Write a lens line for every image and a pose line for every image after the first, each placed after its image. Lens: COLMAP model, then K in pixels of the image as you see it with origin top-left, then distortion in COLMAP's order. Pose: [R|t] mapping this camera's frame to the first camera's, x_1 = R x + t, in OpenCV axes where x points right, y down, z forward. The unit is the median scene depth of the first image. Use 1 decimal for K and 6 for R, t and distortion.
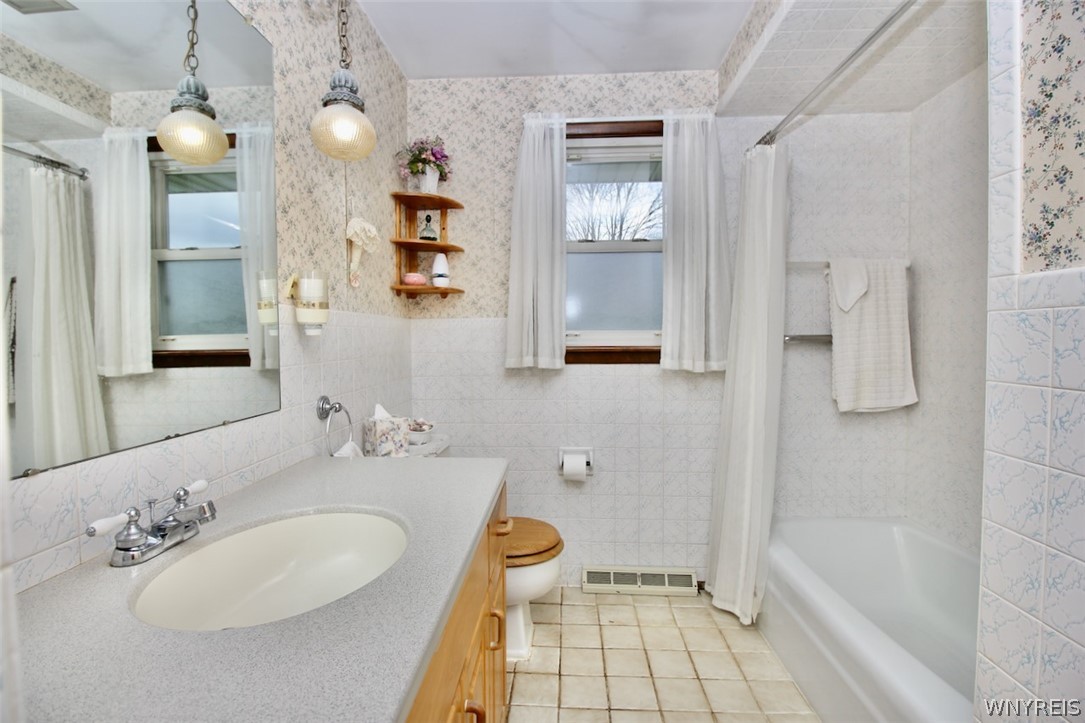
lens RADIAL K [[504.2, 0, 543.6], [0, 504.2, 352.2], [0, 0, 1]] dist [-0.005351, -0.010718]
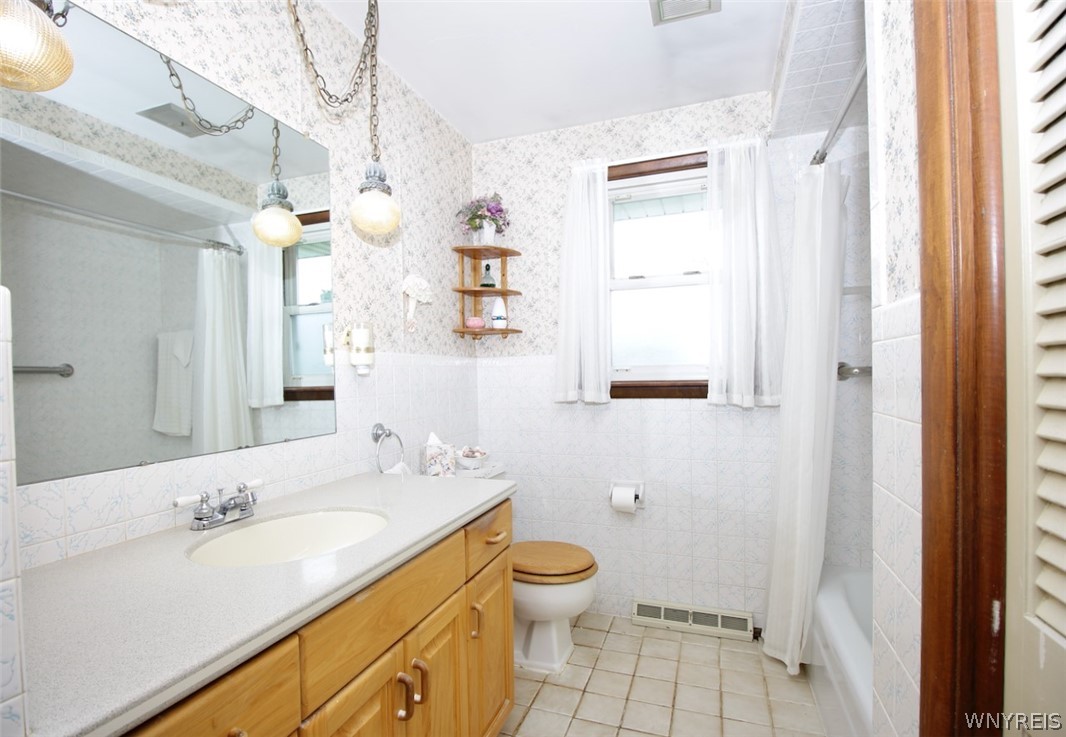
lens RADIAL K [[522.8, 0, 530.7], [0, 522.8, 381.5], [0, 0, 1]] dist [-0.011619, -0.000927]
pose [[0.956316, -0.007970, -0.292225, 0.201295], [0.004265, 0.999902, -0.013313, 0.002699], [0.292303, 0.011485, 0.956257, -0.073108]]
